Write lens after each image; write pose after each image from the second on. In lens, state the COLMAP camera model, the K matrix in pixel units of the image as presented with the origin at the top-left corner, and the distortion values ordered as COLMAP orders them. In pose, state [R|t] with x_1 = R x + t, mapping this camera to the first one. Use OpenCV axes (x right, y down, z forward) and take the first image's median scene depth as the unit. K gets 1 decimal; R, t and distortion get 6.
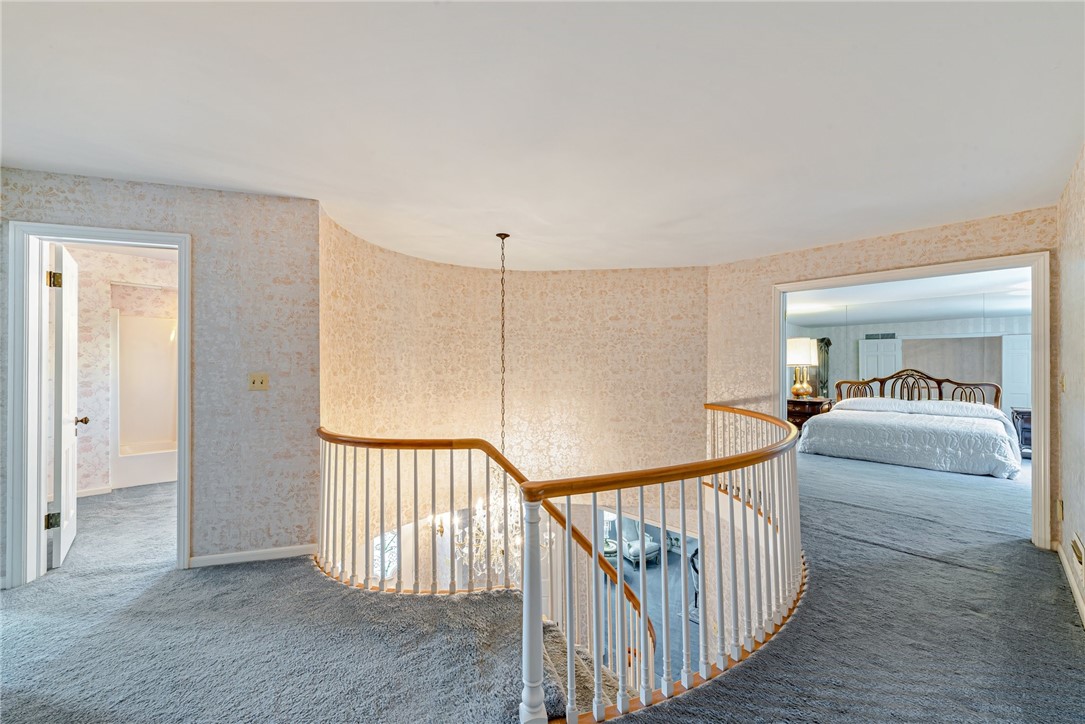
lens RADIAL K [[432.8, 0, 540.5], [0, 432.8, 365.6], [0, 0, 1]] dist [0.012300, -0.002478]
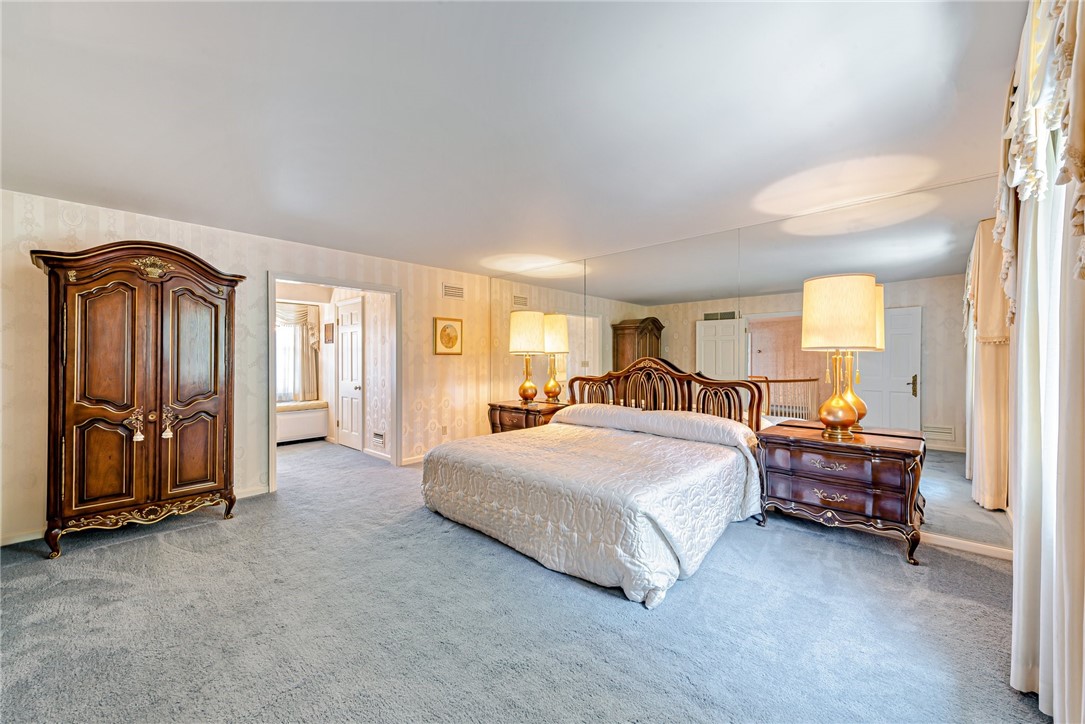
lens RADIAL K [[432.8, 0, 543.4], [0, 432.8, 361.3], [0, 0, 1]] dist [0.012300, -0.002478]
pose [[0.998796, 0.000593, 0.049047, 0.622487], [-0.001034, 0.999959, 0.008956, 0.007046], [-0.049040, -0.008996, 0.998756, 0.375411]]
